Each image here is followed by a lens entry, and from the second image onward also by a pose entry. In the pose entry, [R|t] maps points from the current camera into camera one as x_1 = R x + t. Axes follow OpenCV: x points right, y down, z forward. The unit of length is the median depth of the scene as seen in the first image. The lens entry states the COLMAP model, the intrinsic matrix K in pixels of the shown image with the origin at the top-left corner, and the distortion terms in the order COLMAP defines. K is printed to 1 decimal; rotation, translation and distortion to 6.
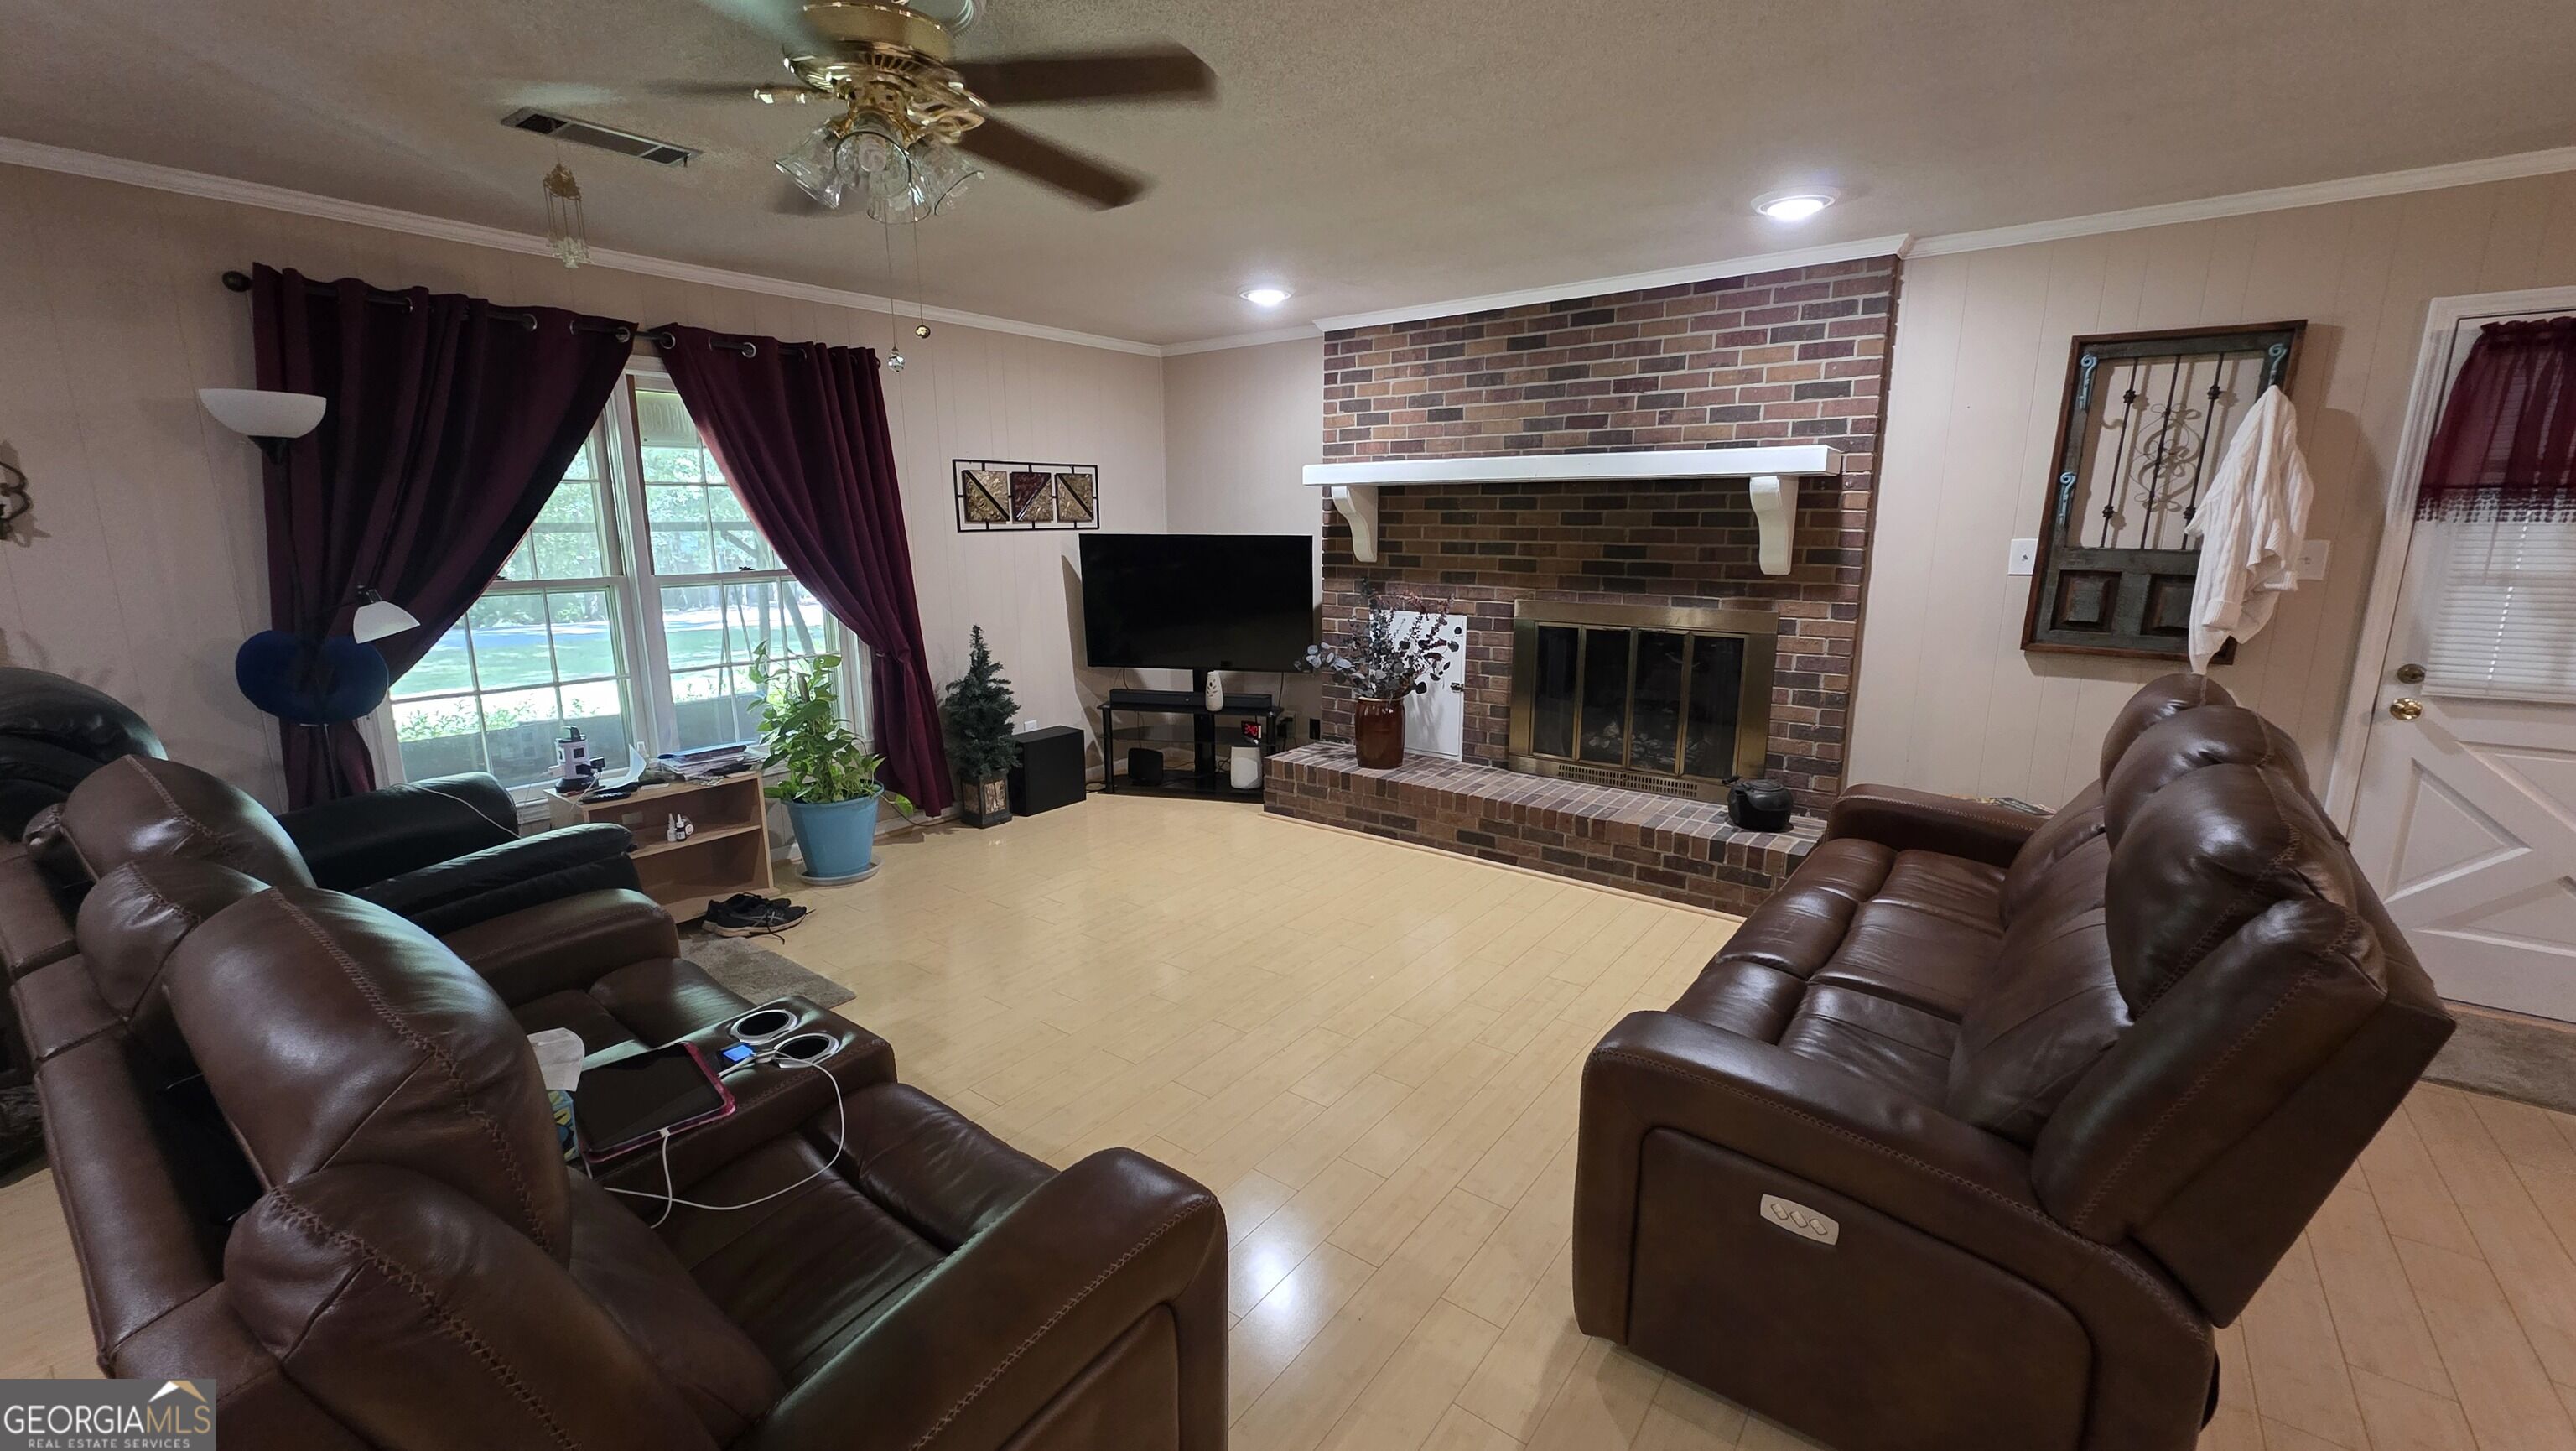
lens RADIAL K [[1020.5, 0, 1283.6], [0, 1020.5, 716.5], [0, 0, 1]] dist [0.004108, -0.000250]
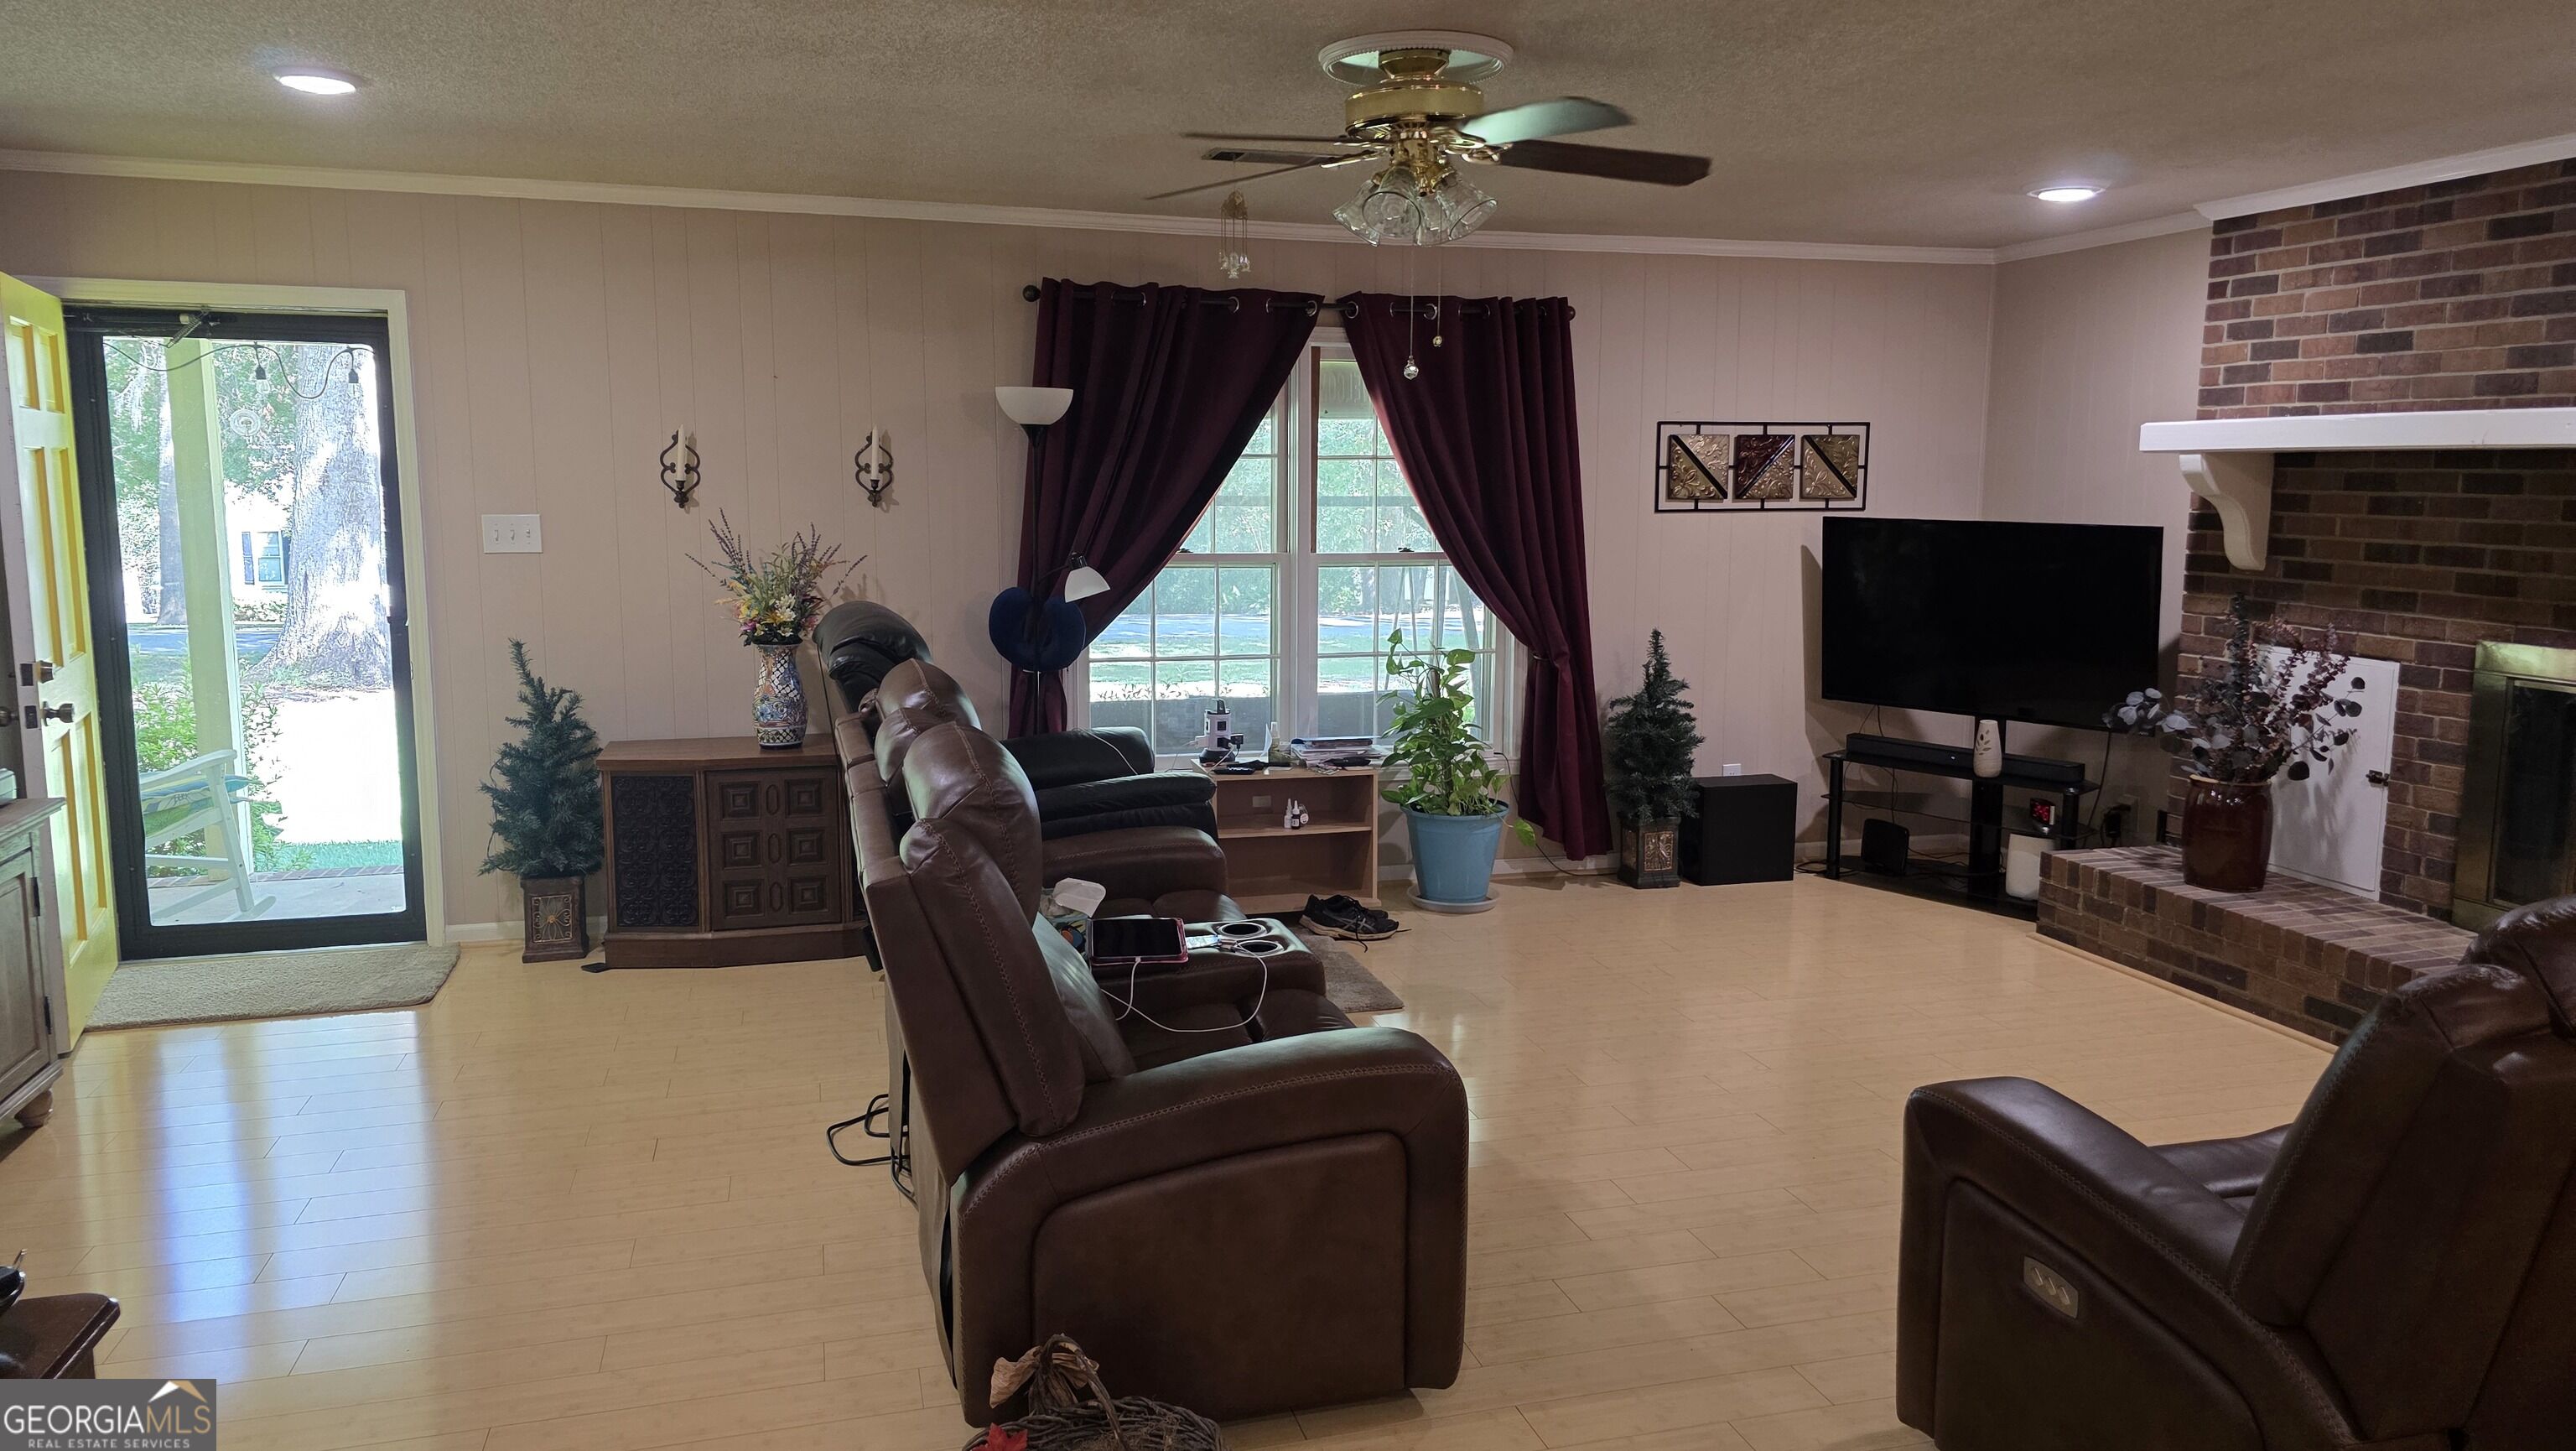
lens RADIAL K [[1708.4, 0, 1296.6], [0, 1708.4, 709.6], [0, 0, 1]] dist [0.043726, -0.051054]
pose [[0.796984, 0.089519, -0.597330, 0.280105], [-0.124520, 0.992063, -0.017464, 0.030666], [0.591026, 0.088298, 0.801805, -0.227386]]
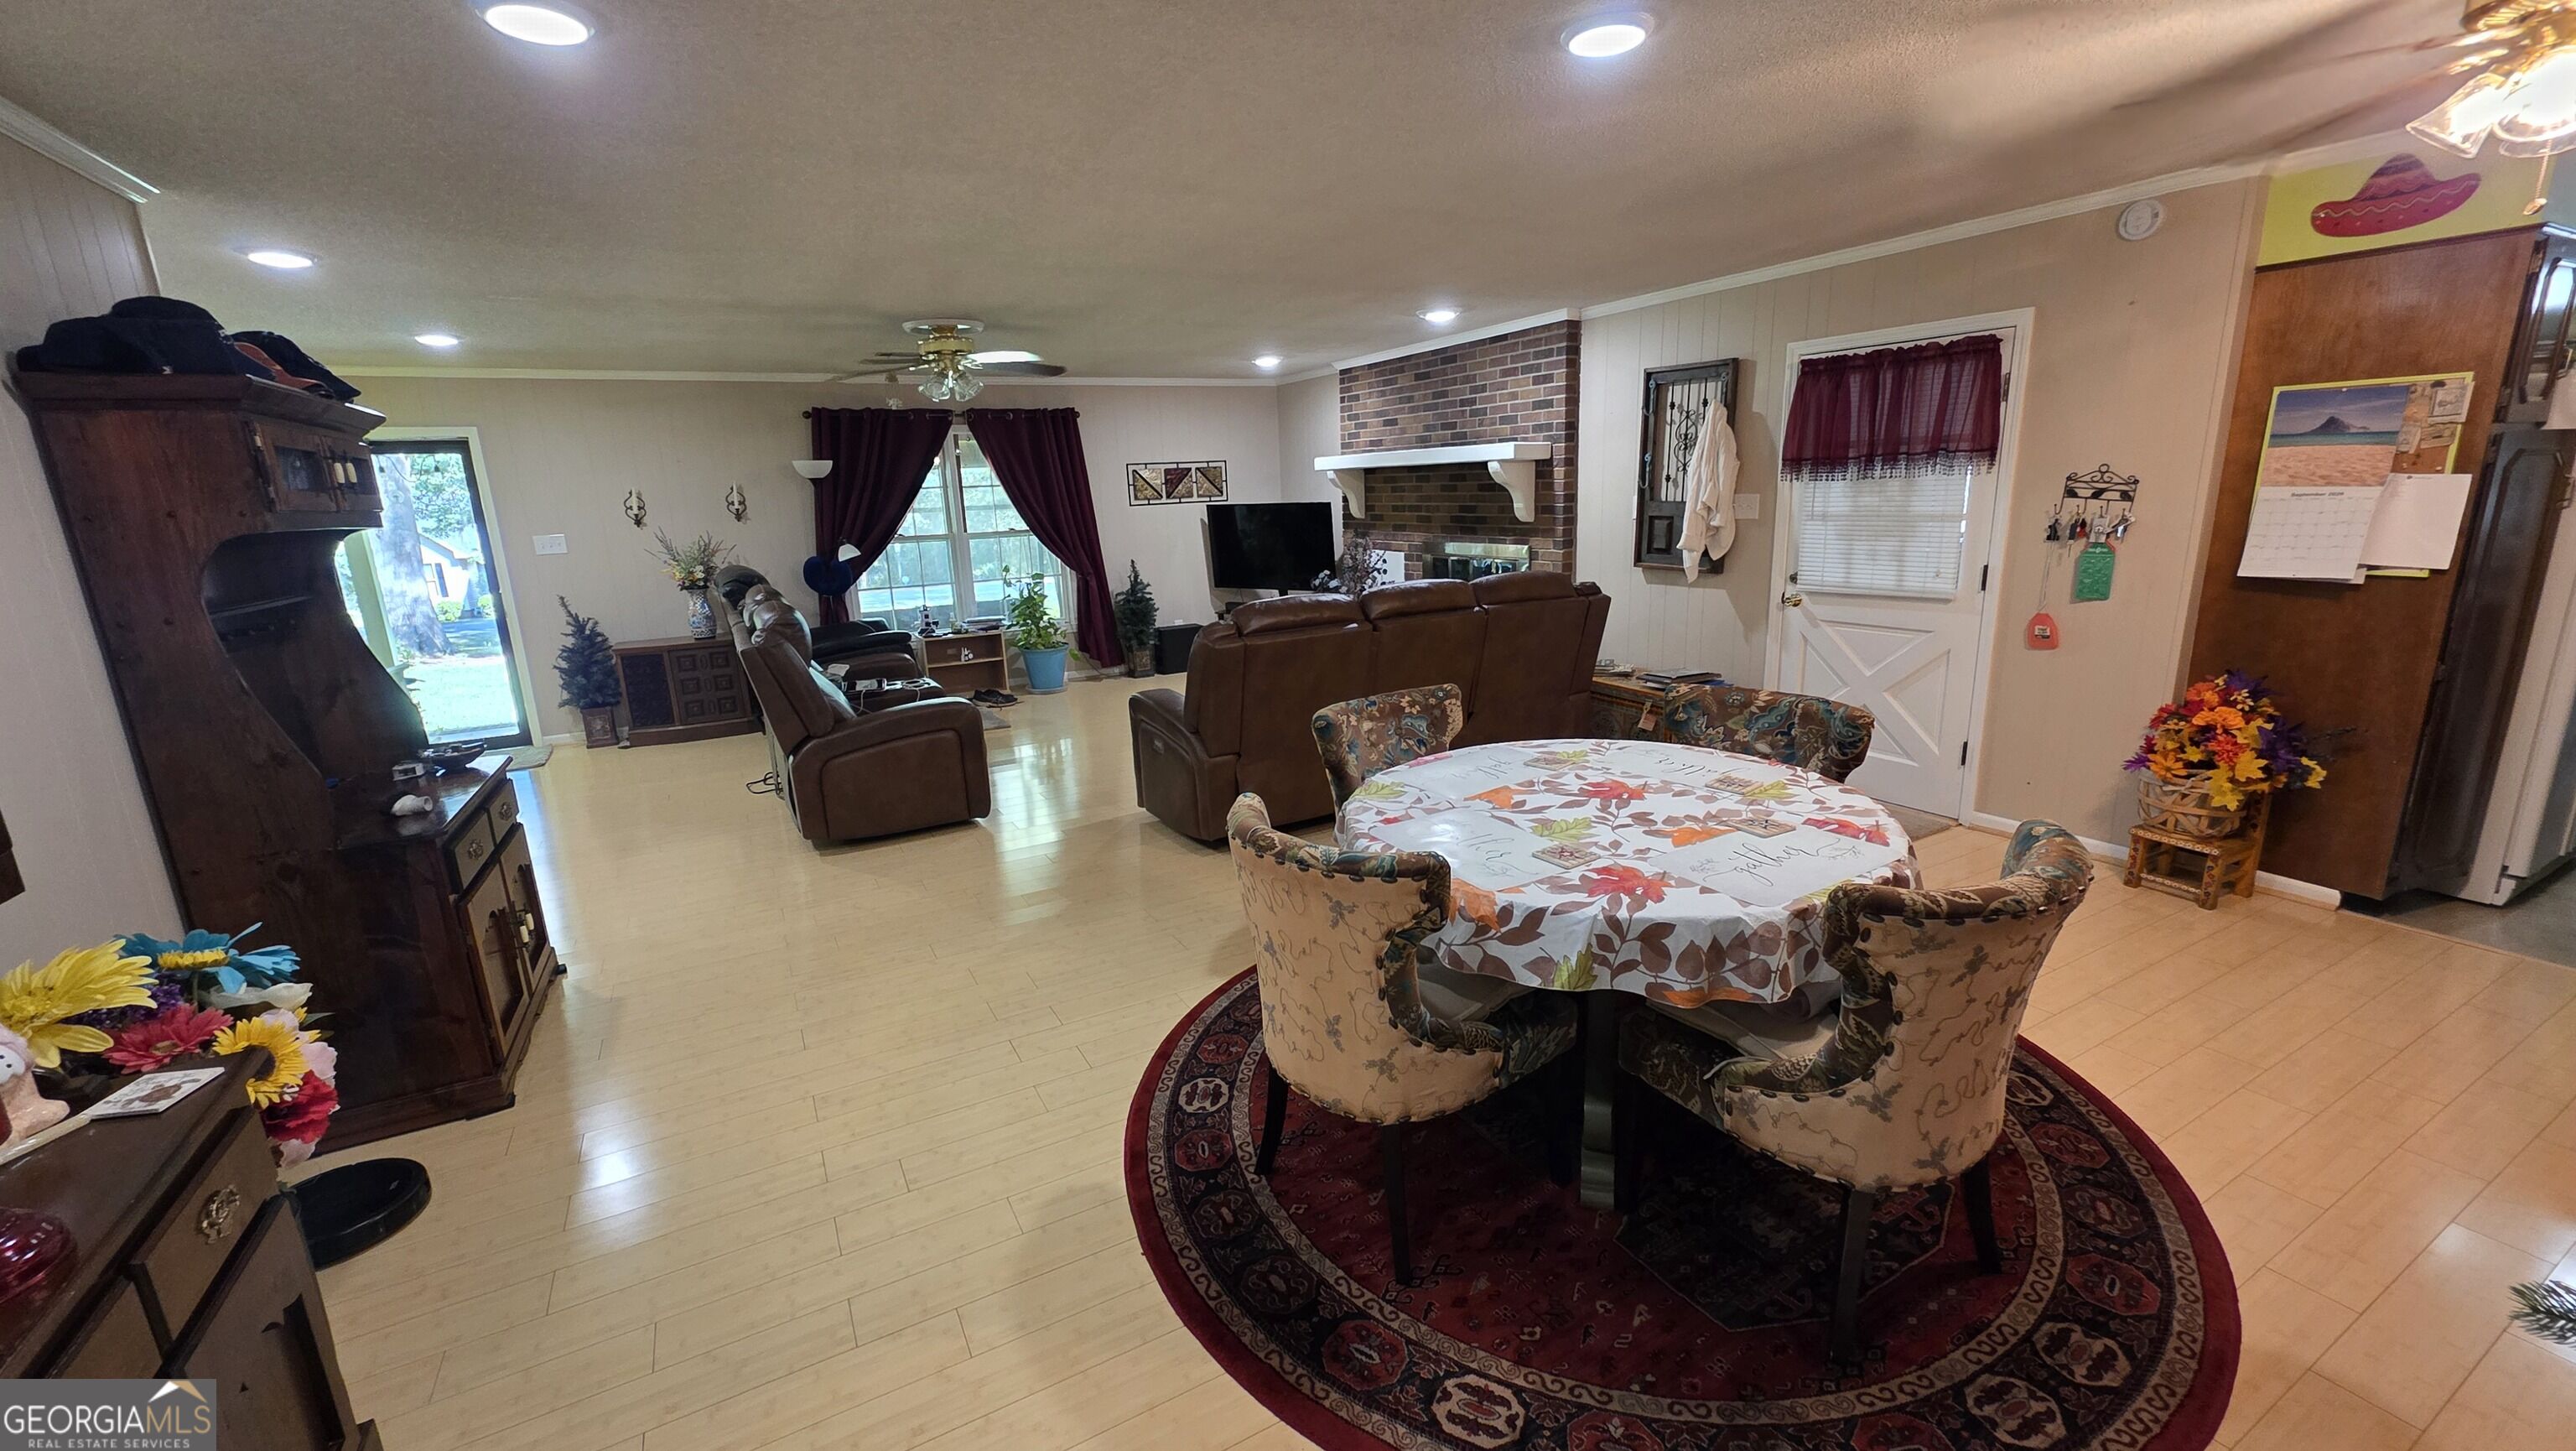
lens RADIAL K [[1025.6, 0, 1289.9], [0, 1025.6, 731.4], [0, 0, 1]] dist [0.000097, -0.011373]
pose [[0.913943, 0.063151, -0.400899, 0.679498], [-0.043050, 0.997332, 0.058961, 0.089705], [0.403552, -0.036628, 0.914223, -0.513704]]
